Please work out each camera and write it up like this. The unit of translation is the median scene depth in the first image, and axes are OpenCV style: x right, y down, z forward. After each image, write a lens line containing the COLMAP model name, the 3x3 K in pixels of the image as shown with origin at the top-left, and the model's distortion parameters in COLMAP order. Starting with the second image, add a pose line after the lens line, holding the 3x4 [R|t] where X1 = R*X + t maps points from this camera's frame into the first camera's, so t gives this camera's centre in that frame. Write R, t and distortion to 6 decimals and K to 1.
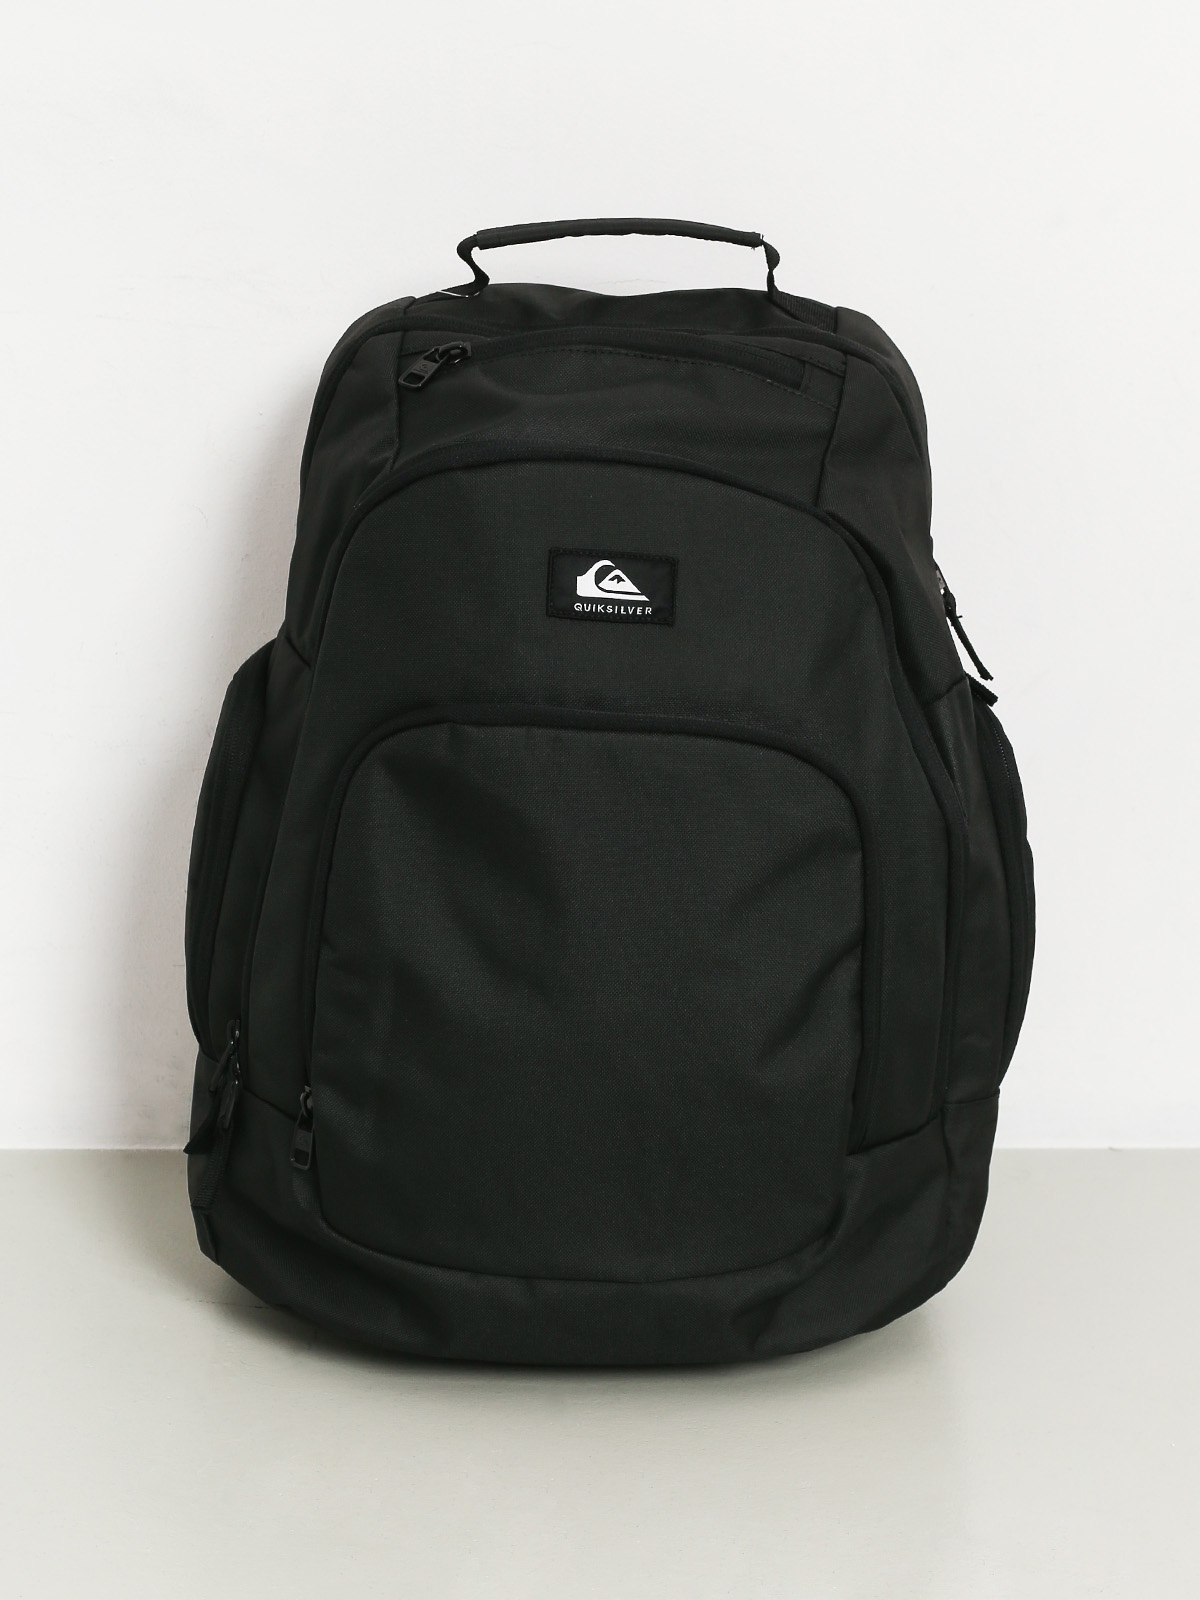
lens RADIAL K [[2265.6, 0, 600.0], [0, 2265.6, 800.0], [0, 0, 1]] dist [0.713986, -0.005425]
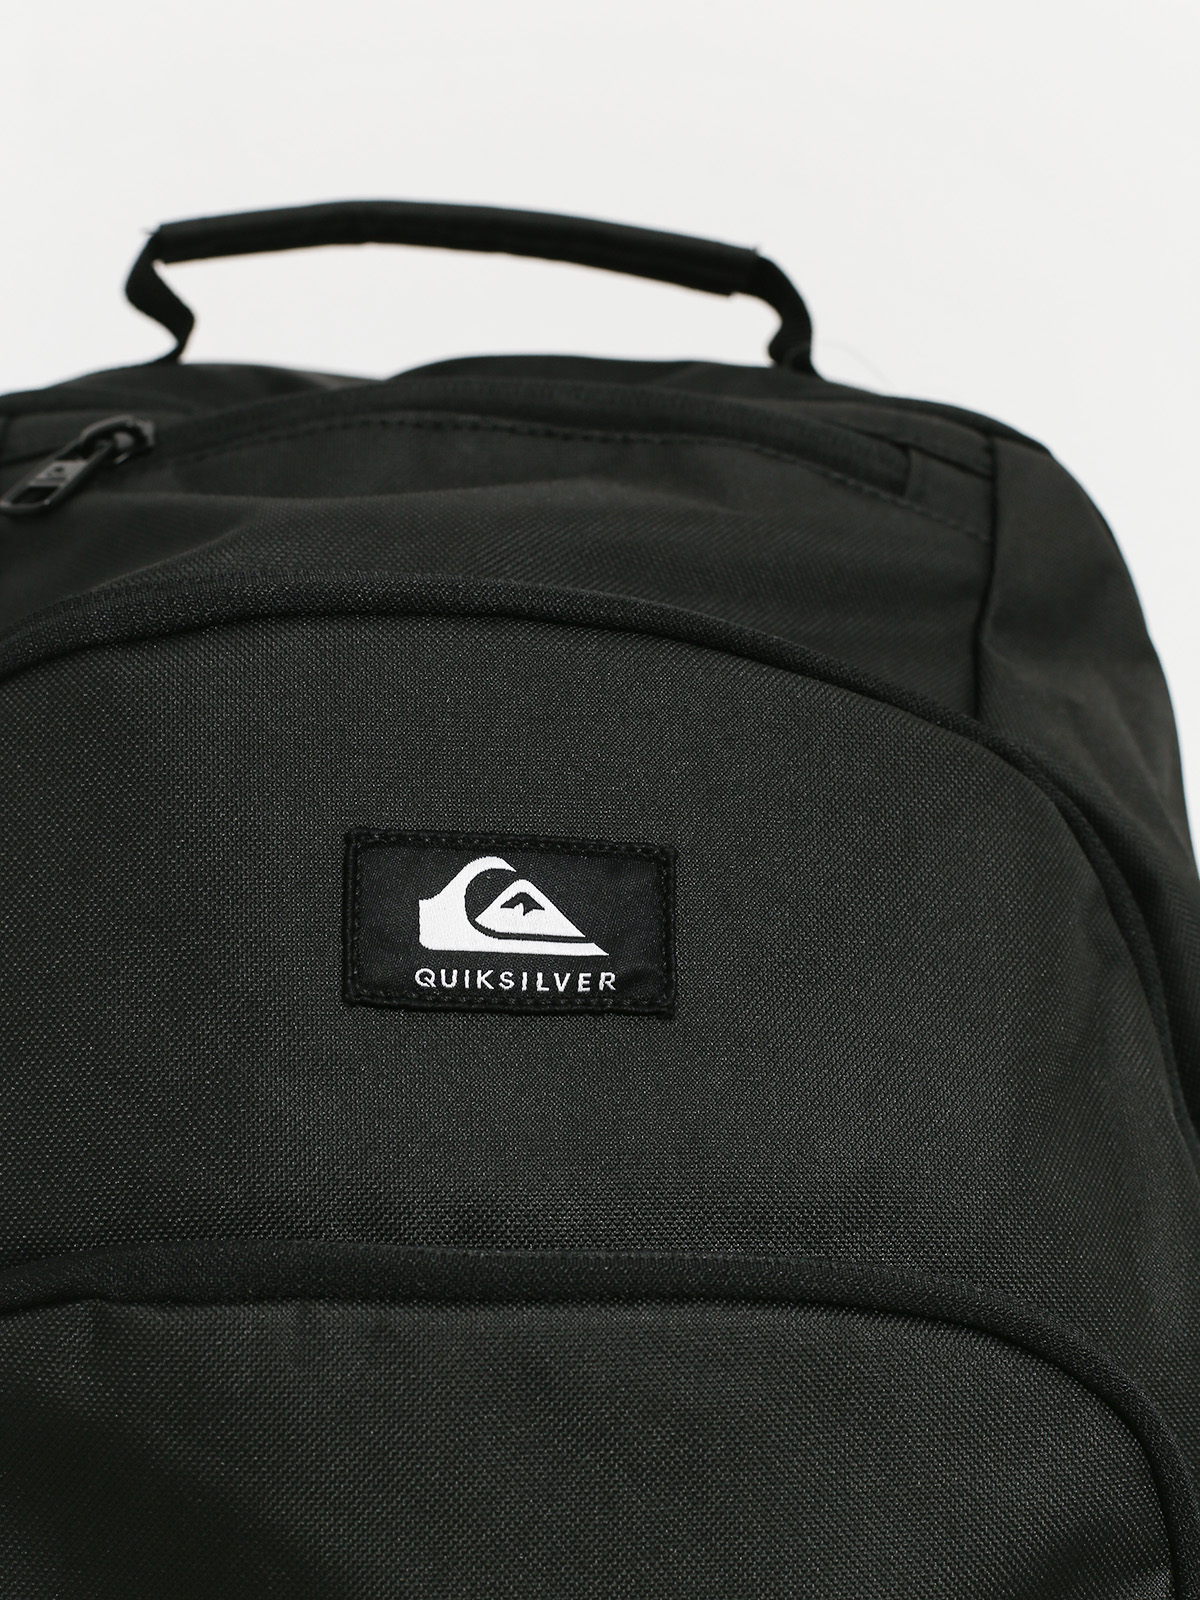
lens RADIAL K [[2313.3, 0, 600.0], [0, 2313.3, 800.0], [0, 0, 1]] dist [-0.021450, -0.822143]
pose [[0.995209, -0.035529, 0.091088, -0.014632], [0.056513, 0.969279, -0.239384, -0.018952], [-0.079784, 0.243385, 0.966643, 0.613099]]
